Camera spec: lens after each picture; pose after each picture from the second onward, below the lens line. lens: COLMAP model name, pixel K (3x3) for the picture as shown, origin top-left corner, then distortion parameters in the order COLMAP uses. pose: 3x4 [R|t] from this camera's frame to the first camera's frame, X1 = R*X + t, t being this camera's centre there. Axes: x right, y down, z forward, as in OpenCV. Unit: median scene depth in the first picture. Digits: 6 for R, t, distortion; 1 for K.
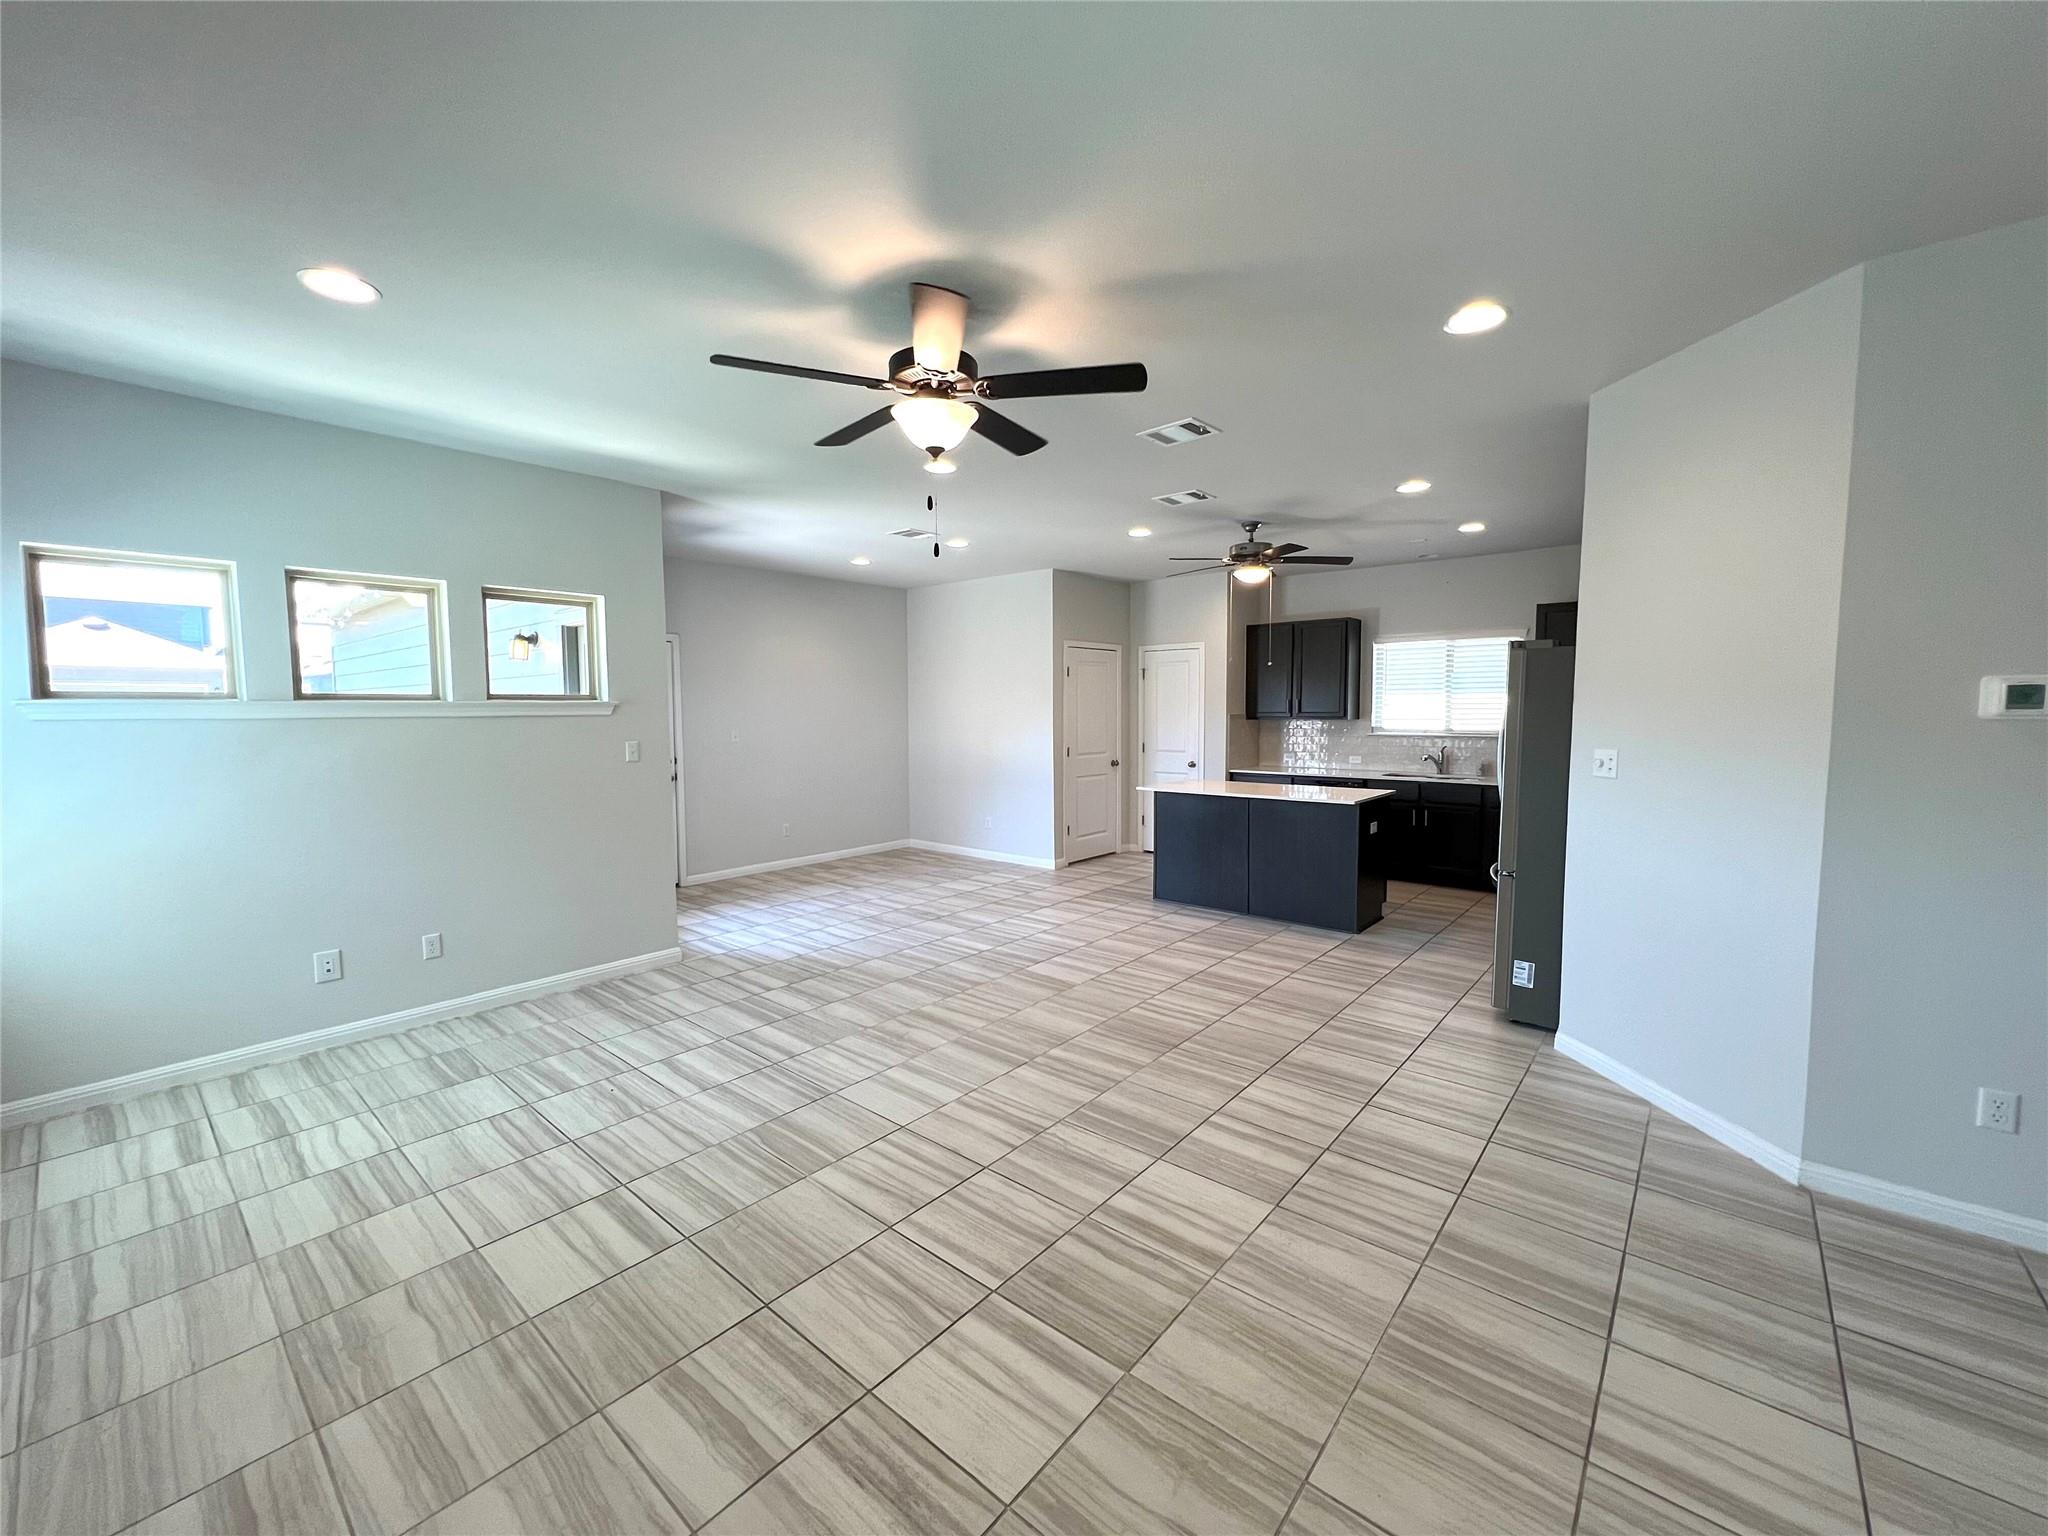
lens RADIAL K [[821.5, 0, 1016.1], [0, 821.5, 773.2], [0, 0, 1]] dist [-0.002203, 0.000067]
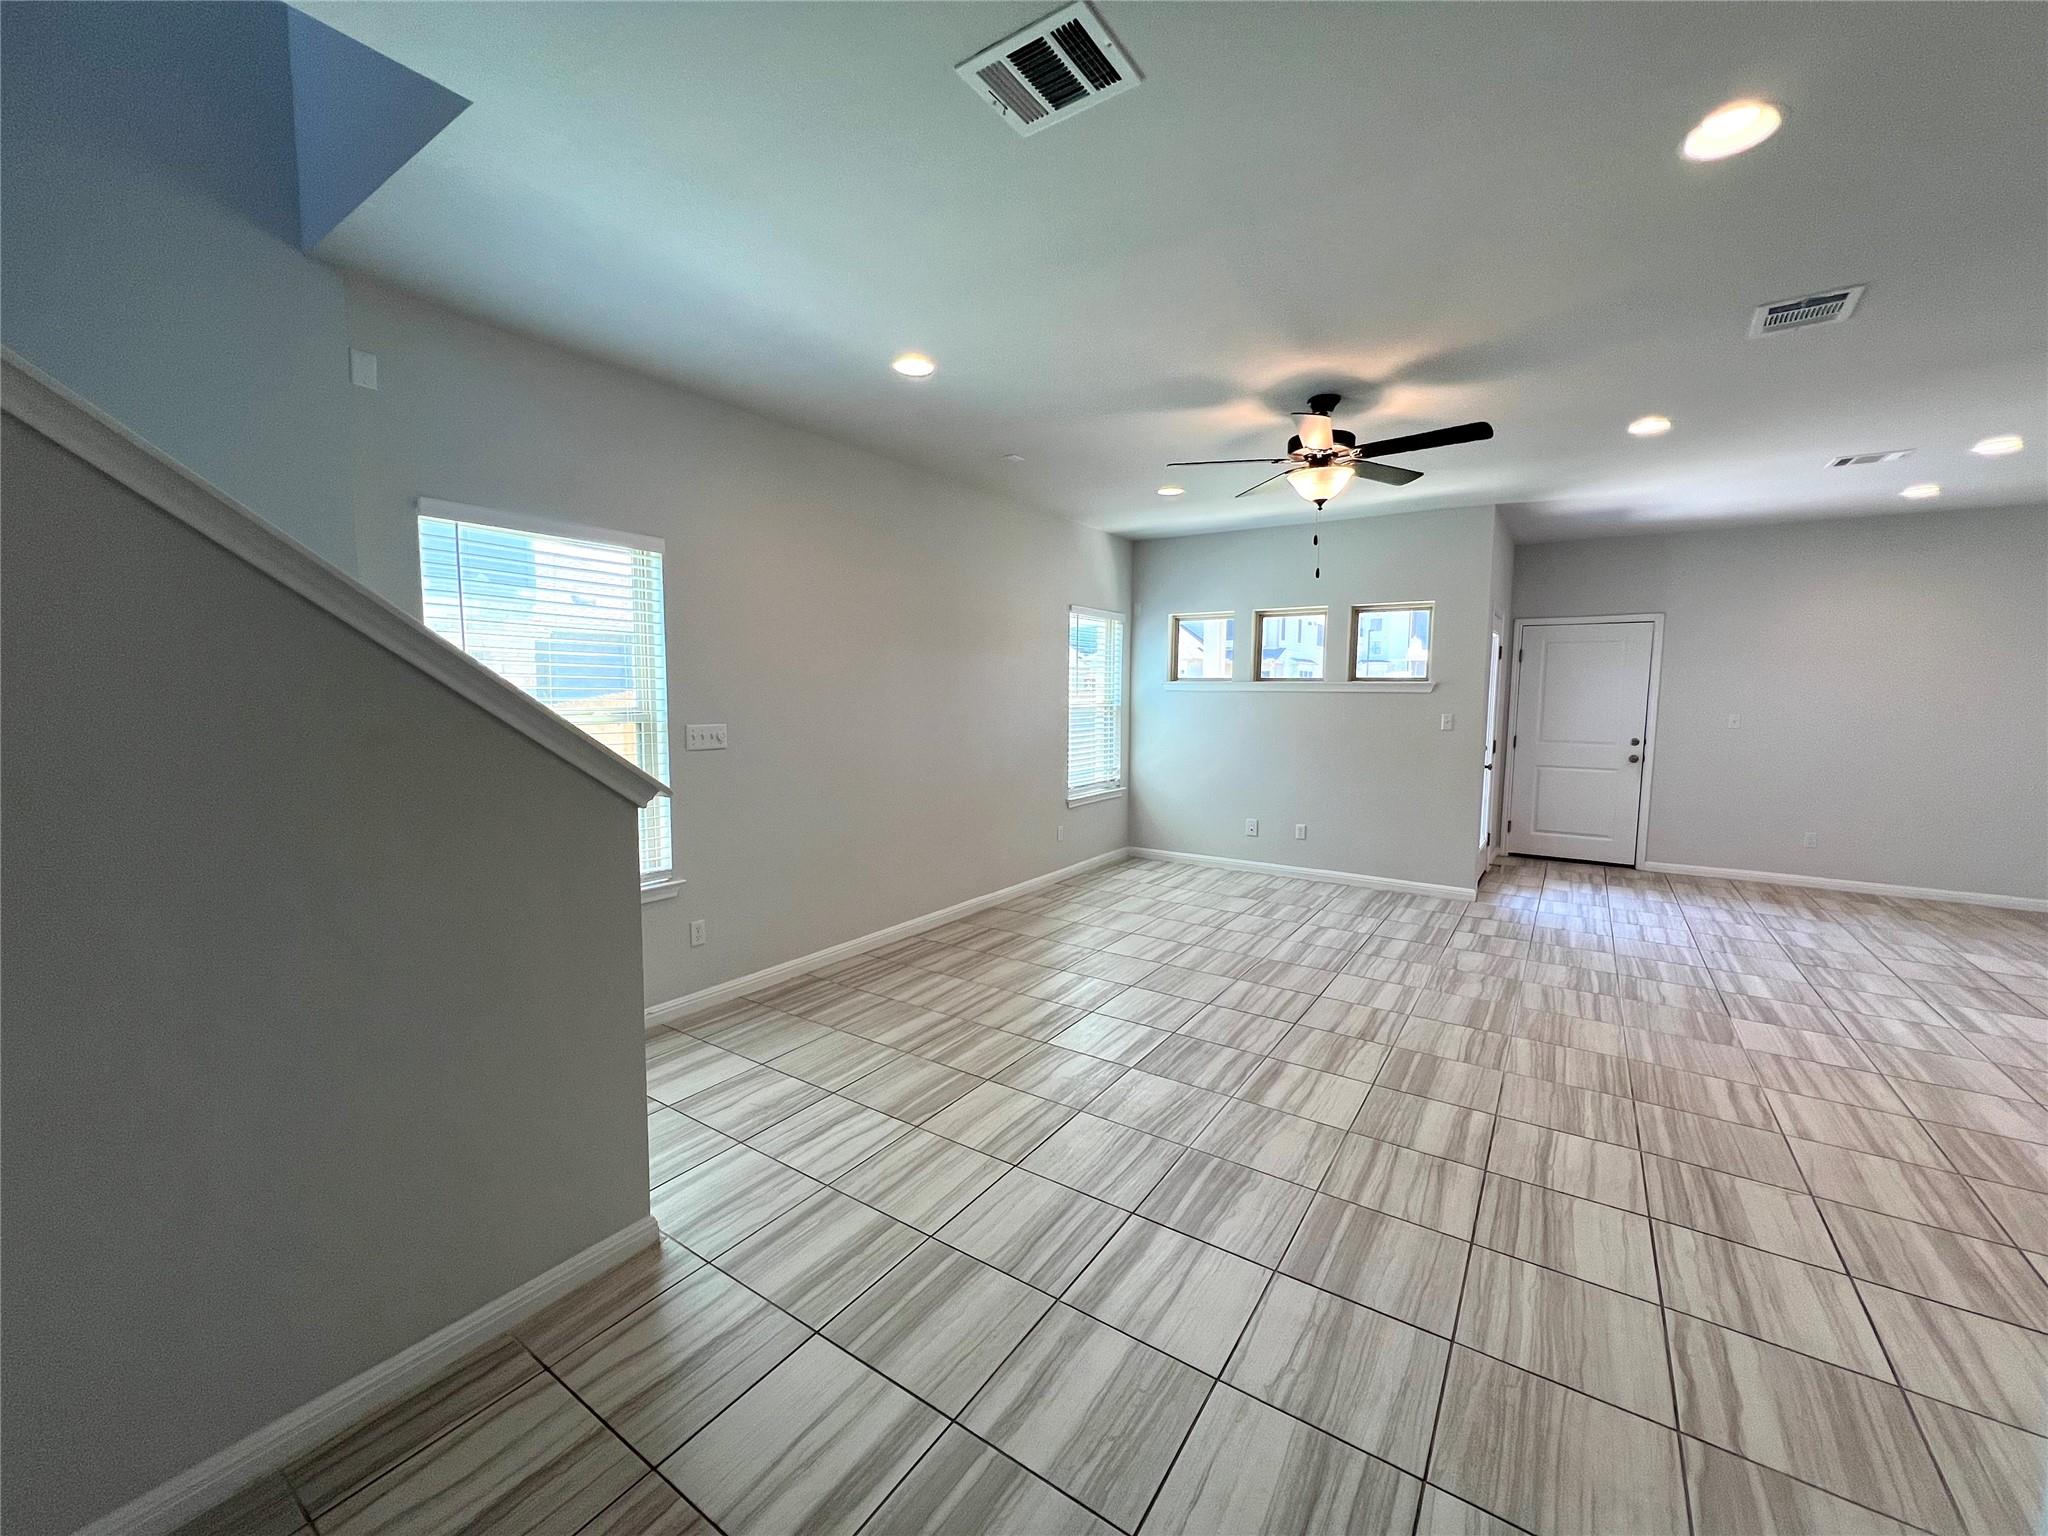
lens RADIAL K [[821.5, 0, 1017.7], [0, 821.5, 758.7], [0, 0, 1]] dist [-0.002203, 0.000067]
pose [[0.109690, 0.092500, -0.989652, 0.877605], [-0.085366, 0.992858, 0.083338, -0.024878], [0.990293, 0.075341, 0.116803, 0.246615]]
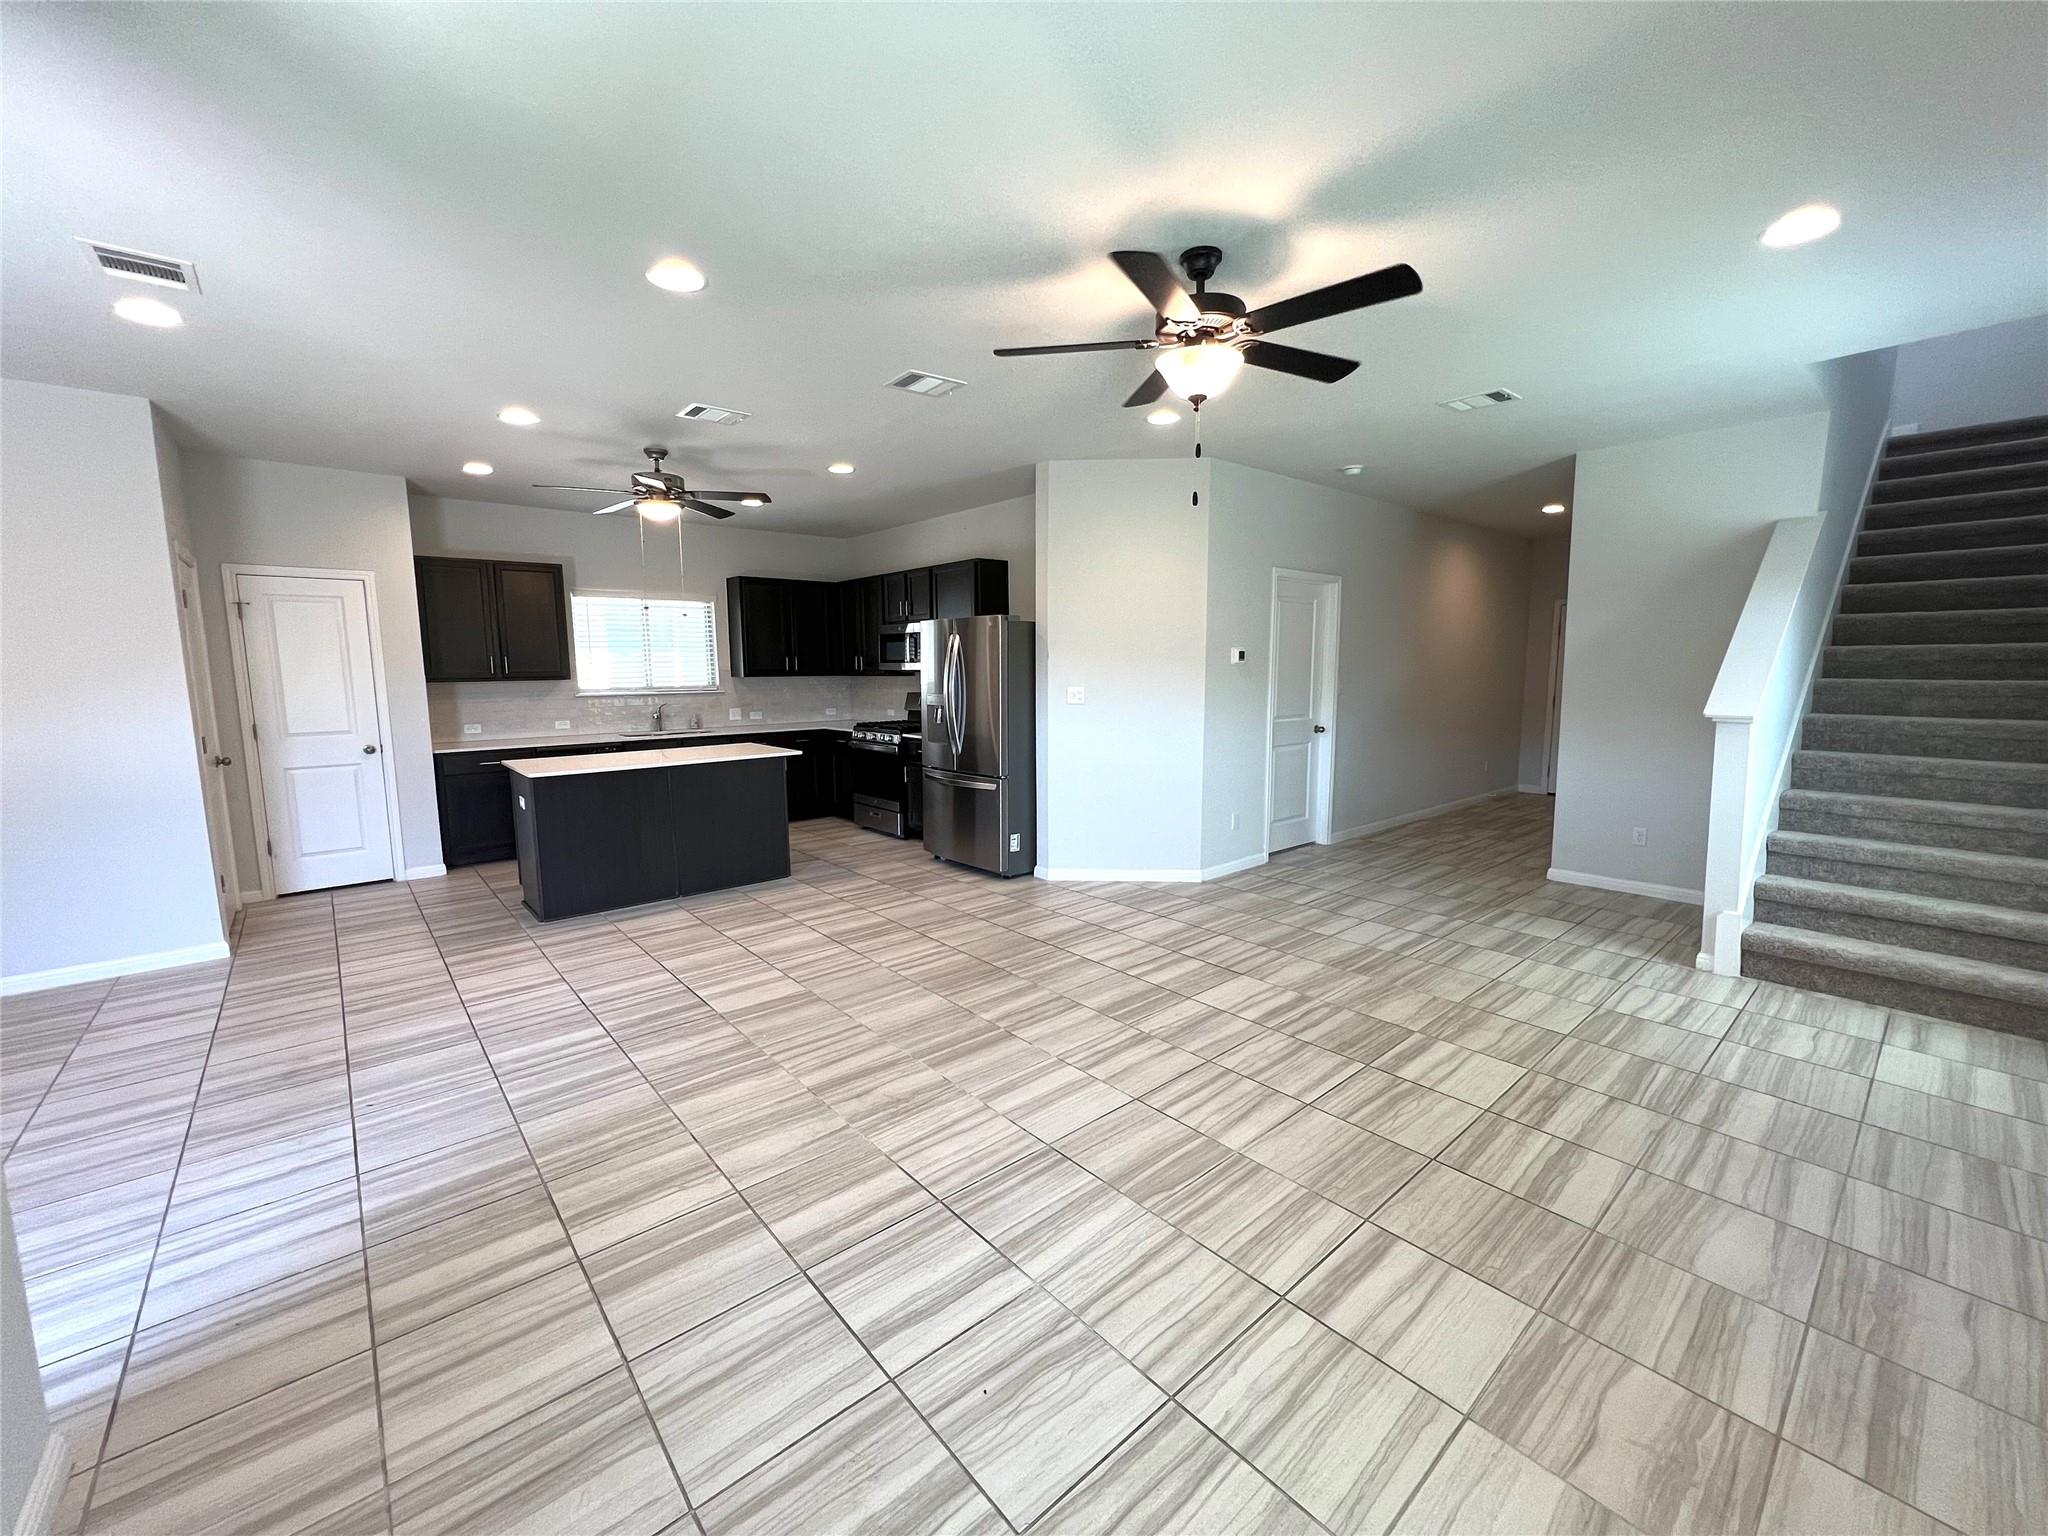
lens RADIAL K [[821.5, 0, 1024.1], [0, 821.5, 765.4], [0, 0, 1]] dist [-0.002203, 0.000067]
pose [[0.146575, -0.118081, 0.982127, -0.814963], [0.086064, 0.990607, 0.106256, -0.048616], [-0.985448, 0.068952, 0.155361, 0.746263]]
